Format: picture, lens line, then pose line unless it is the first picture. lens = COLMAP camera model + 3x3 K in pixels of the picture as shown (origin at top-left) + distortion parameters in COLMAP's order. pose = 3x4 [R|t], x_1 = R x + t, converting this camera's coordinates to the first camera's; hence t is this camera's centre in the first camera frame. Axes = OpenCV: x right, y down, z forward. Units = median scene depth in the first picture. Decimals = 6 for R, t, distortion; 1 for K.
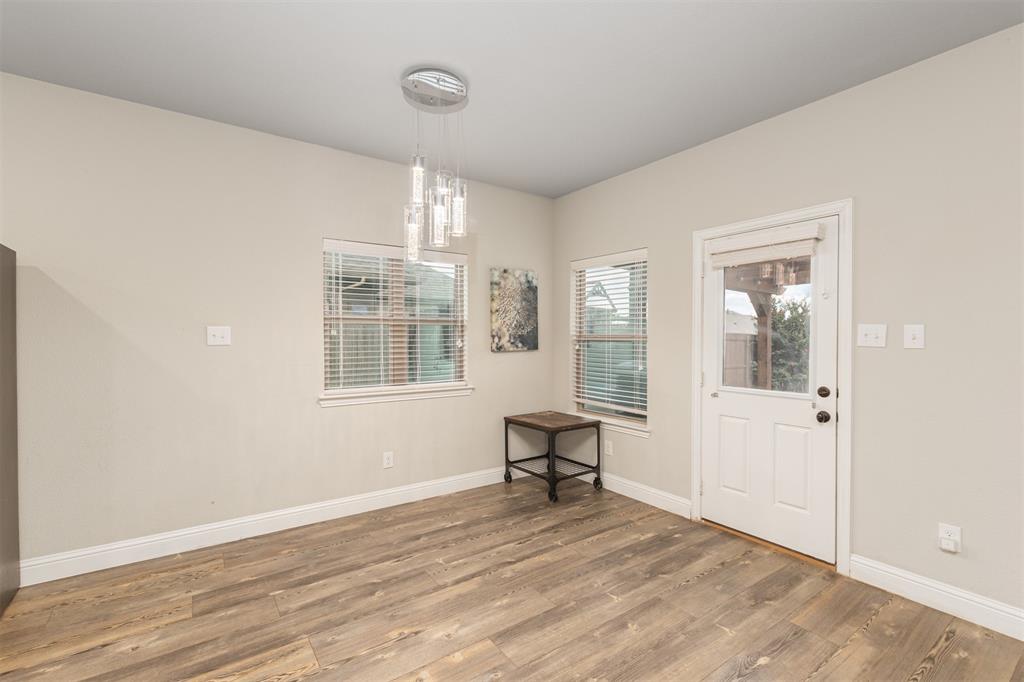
lens RADIAL K [[447.3, 0, 510.7], [0, 447.3, 341.1], [0, 0, 1]] dist [0.001817, -0.000182]
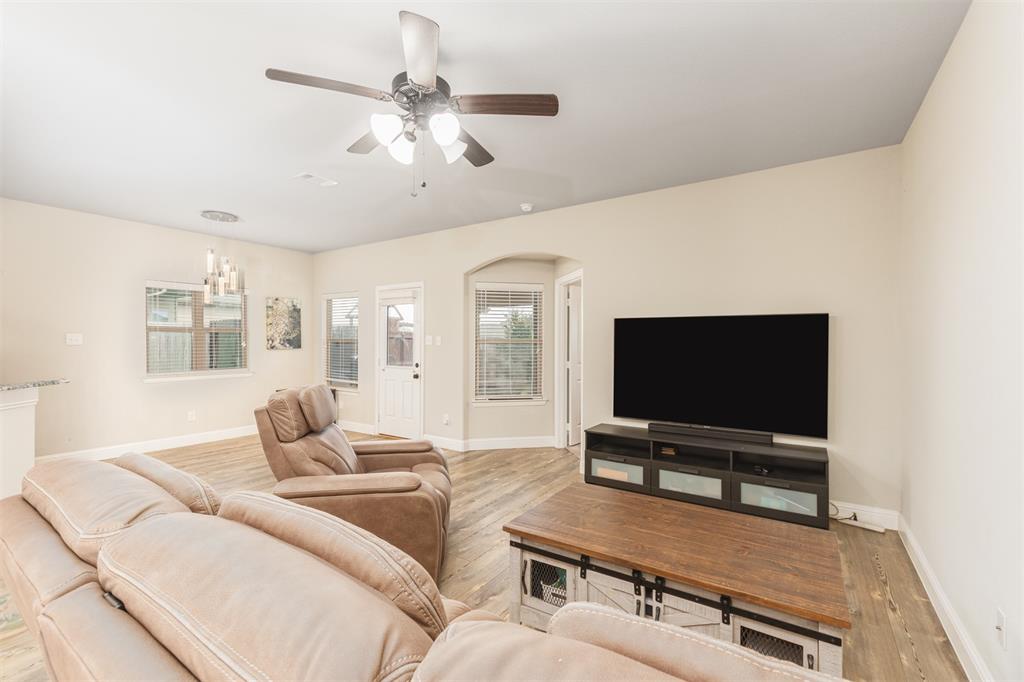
lens RADIAL K [[447.3, 0, 492.6], [0, 447.3, 340.1], [0, 0, 1]] dist [0.001817, -0.000182]
pose [[0.945788, 0.002587, 0.324773, 0.196978], [-0.000169, 0.999972, -0.007473, 0.001861], [-0.324783, 0.007013, 0.945762, -0.763596]]
